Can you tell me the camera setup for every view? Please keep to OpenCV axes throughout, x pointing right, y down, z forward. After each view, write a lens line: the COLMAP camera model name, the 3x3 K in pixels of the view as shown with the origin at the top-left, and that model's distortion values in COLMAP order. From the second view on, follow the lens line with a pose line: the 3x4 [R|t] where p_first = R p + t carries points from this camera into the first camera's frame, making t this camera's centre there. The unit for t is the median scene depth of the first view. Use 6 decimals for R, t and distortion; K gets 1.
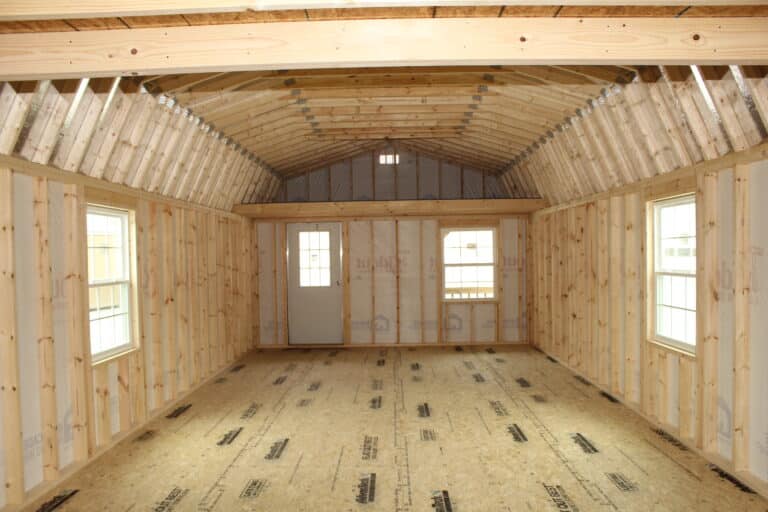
lens RADIAL K [[639.0, 0, 386.3], [0, 639.0, 266.0], [0, 0, 1]] dist [-0.175043, 0.155047]
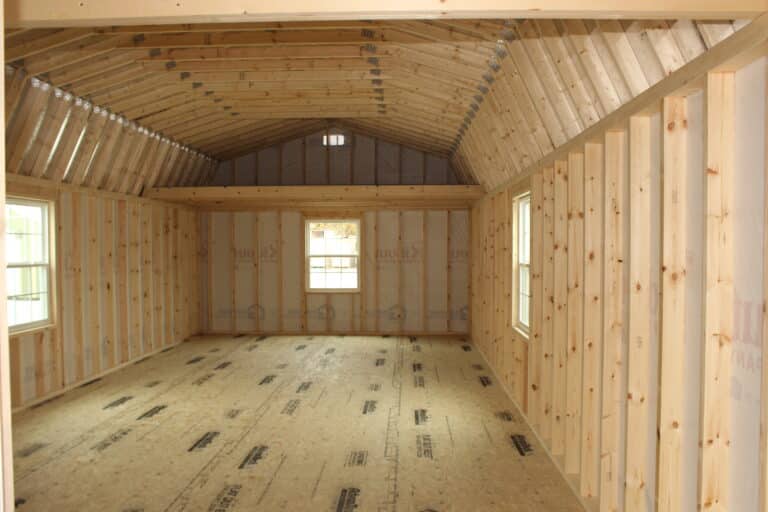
lens RADIAL K [[683.8, 0, 384.0], [0, 683.8, 256.0], [0, 0, 1]] dist [-0.092617, 0.012294]
pose [[-0.999530, 0.018900, 0.024141, -0.211304], [0.019698, 0.999253, 0.033257, -0.030435], [-0.023495, 0.033717, -0.999155, 2.030657]]
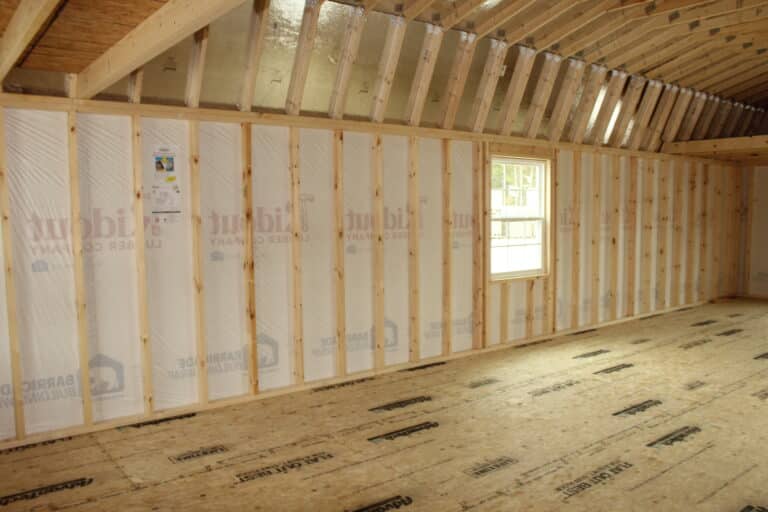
lens RADIAL K [[639.0, 0, 386.3], [0, 639.0, 266.0], [0, 0, 1]] dist [-0.175043, 0.155047]
pose [[-0.621221, -0.047886, 0.782171, -0.352091], [0.035315, 0.995406, 0.088989, -0.015257], [-0.782840, 0.082904, -0.616676, 1.849531]]
